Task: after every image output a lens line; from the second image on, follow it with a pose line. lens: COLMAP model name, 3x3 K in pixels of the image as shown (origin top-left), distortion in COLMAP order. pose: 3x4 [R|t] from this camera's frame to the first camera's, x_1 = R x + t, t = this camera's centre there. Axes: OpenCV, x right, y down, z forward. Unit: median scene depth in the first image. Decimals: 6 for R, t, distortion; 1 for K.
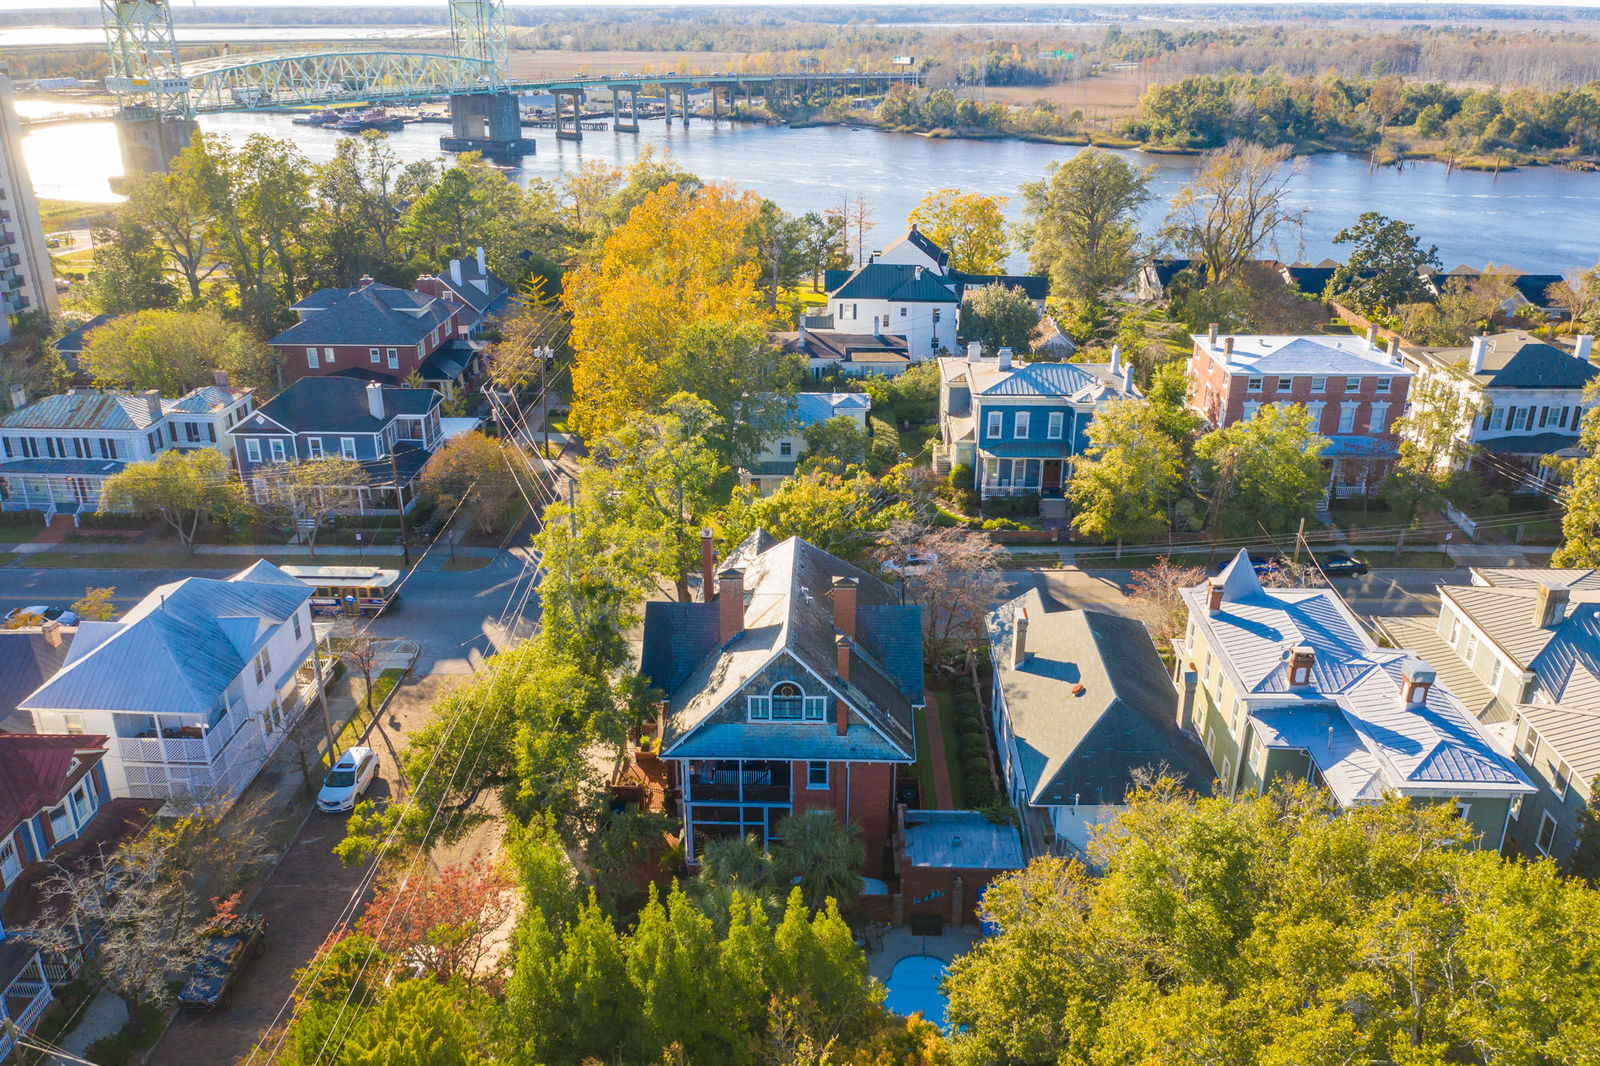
lens RADIAL K [[1269.7, 0, 800.0], [0, 1269.7, 533.0], [0, 0, 1]] dist [-0.012428, 0.011074]
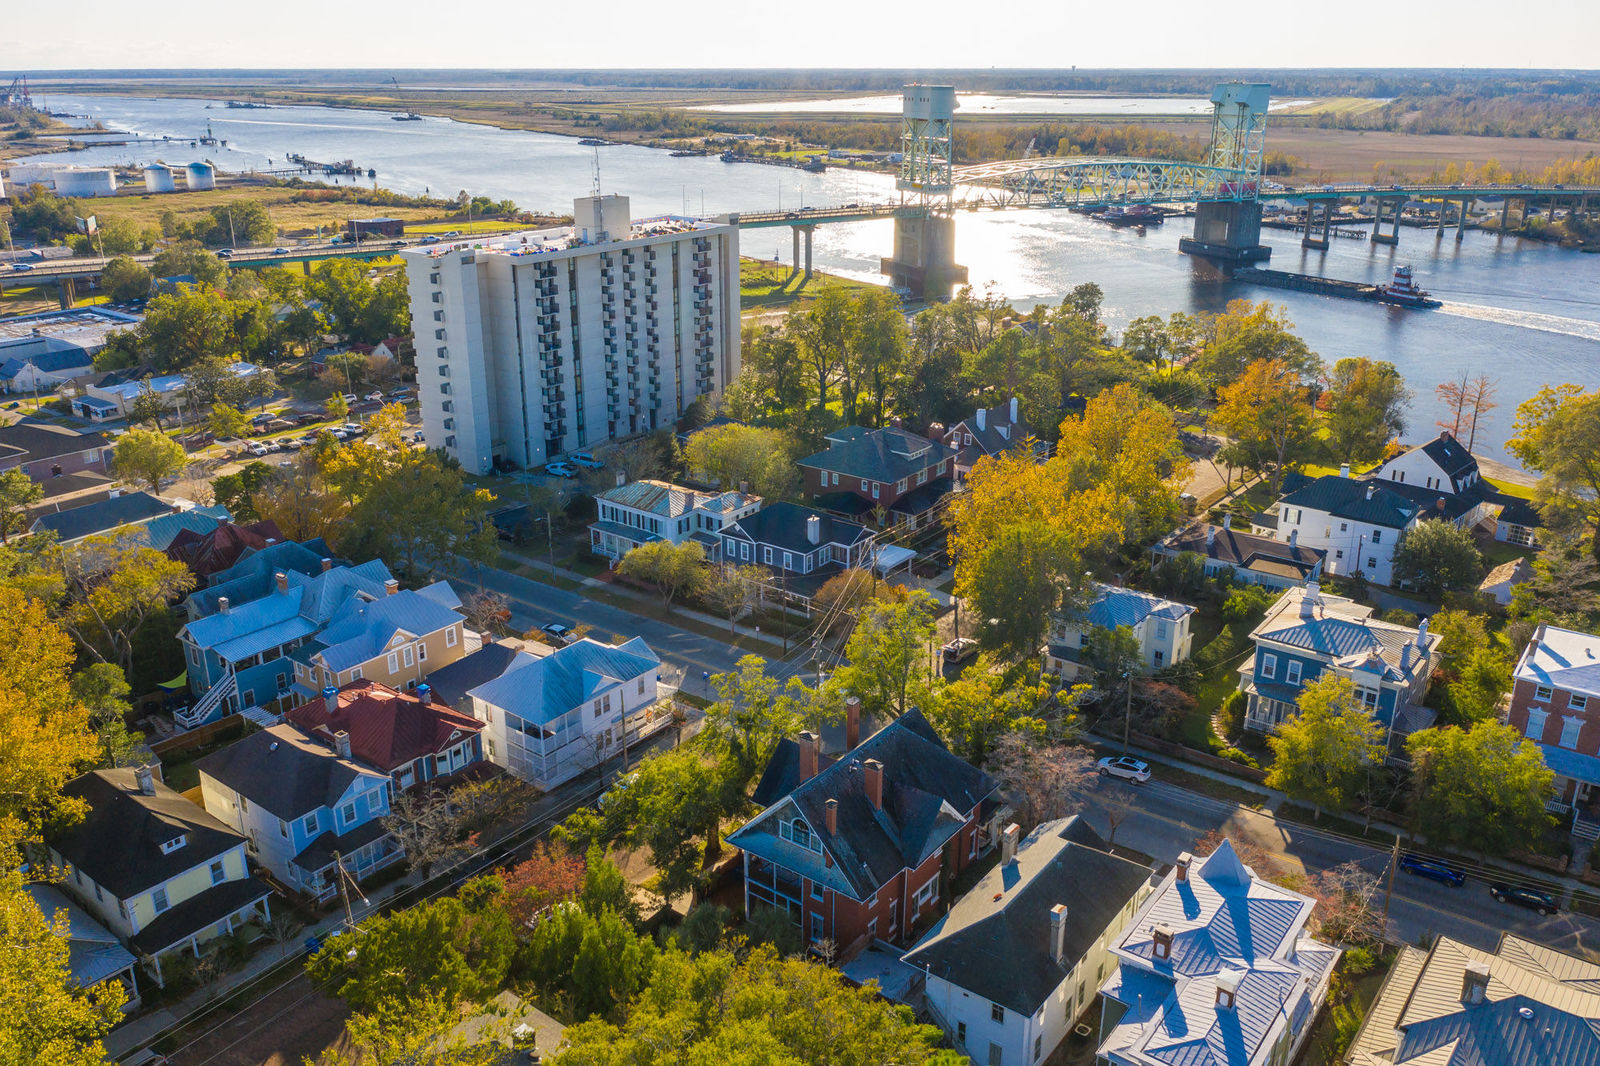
lens RADIAL K [[1282.1, 0, 800.1], [0, 1282.1, 536.9], [0, 0, 1]] dist [-0.028447, 0.056524]
pose [[0.814822, 0.200921, -0.543780, 0.400069], [-0.223644, 0.974353, 0.024897, -0.129885], [0.534836, 0.101326, 0.838859, -0.147689]]
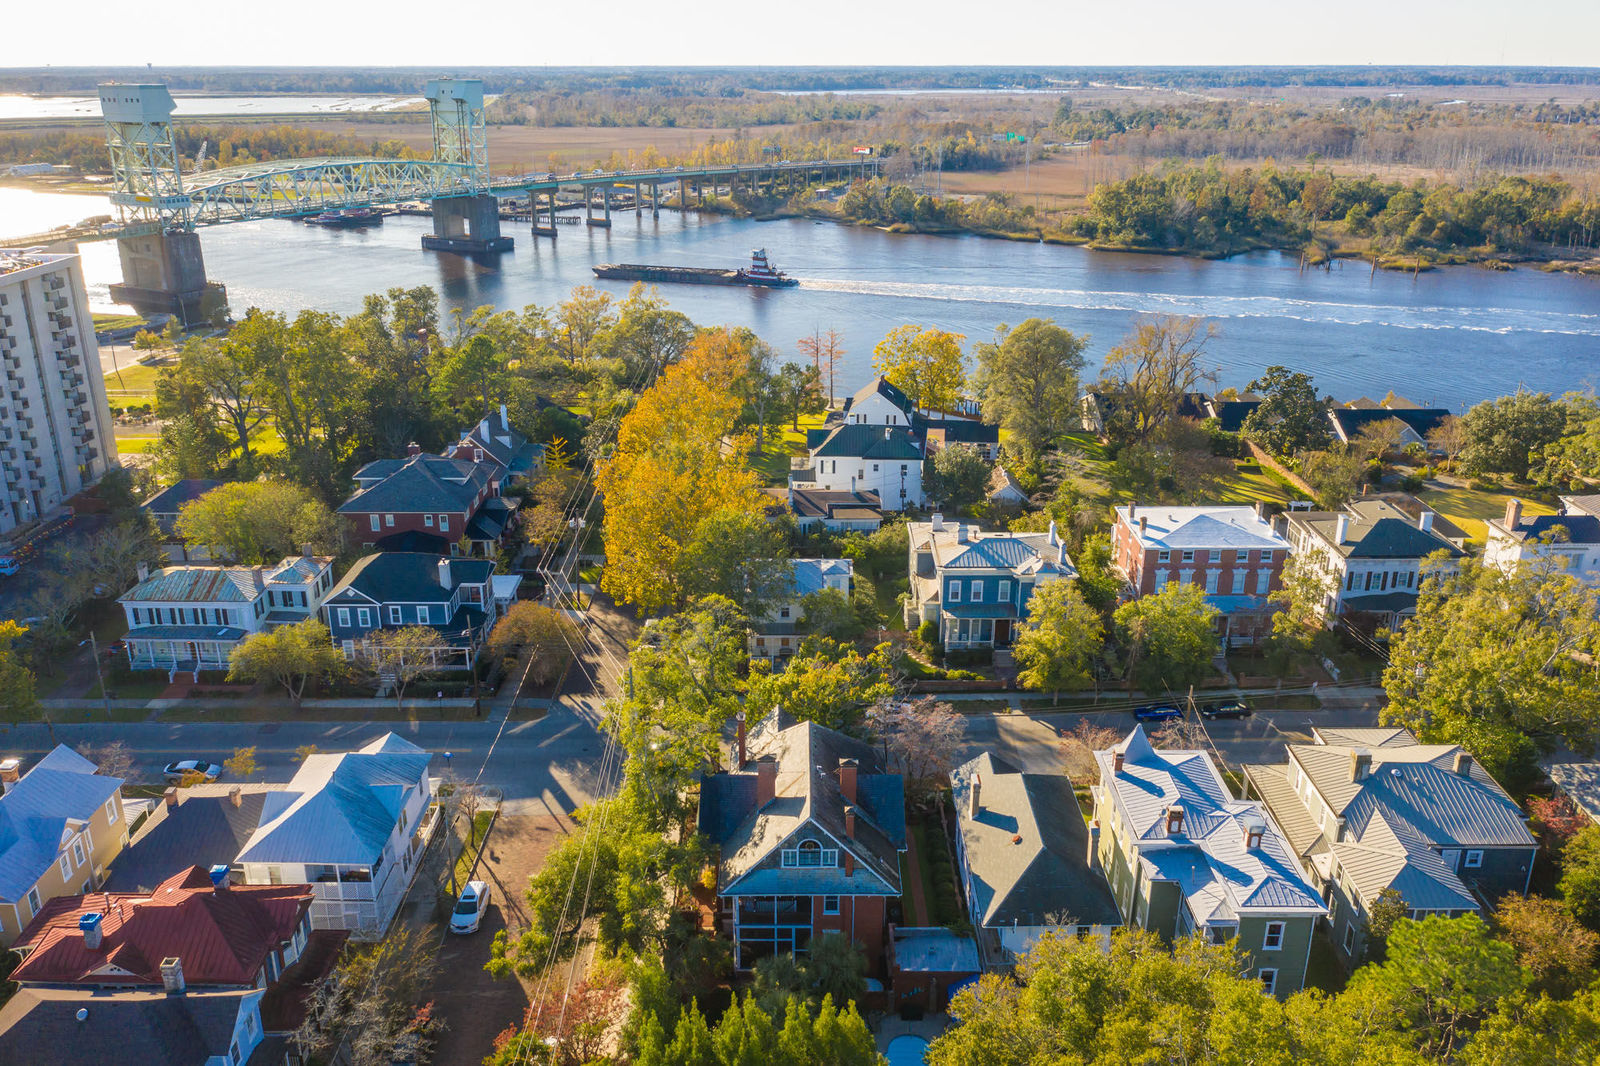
lens RADIAL K [[1282.1, 0, 800.1], [0, 1282.1, 536.9], [0, 0, 1]] dist [-0.028447, 0.056524]
pose [[0.999492, -0.009675, 0.030365, -0.033484], [0.010920, 0.999095, -0.041108, -0.087644], [-0.029939, 0.041419, 0.998693, -0.235234]]
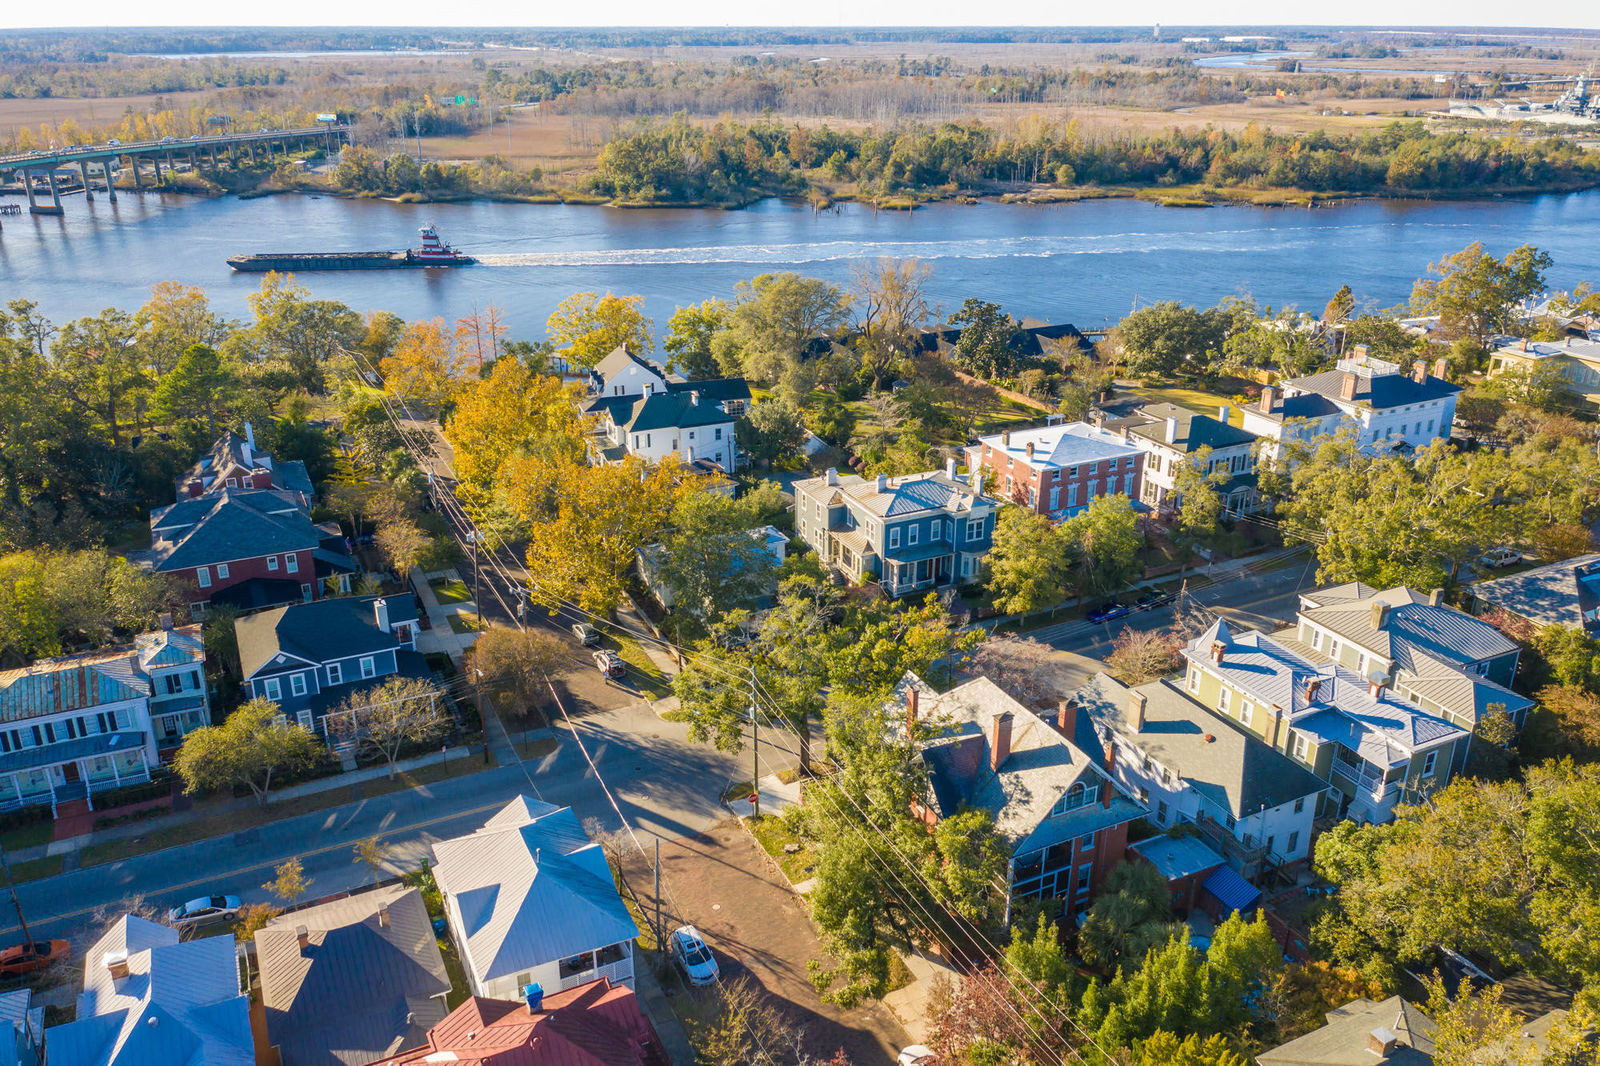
lens RADIAL K [[1249.3, 0, 800.0], [0, 1249.3, 533.0], [0, 0, 1]] dist [-0.001046, 0.004405]
pose [[0.884513, -0.173986, 0.432858, -0.472847], [0.178227, 0.983497, 0.031119, -0.145341], [-0.431129, 0.049622, 0.900925, -0.088372]]
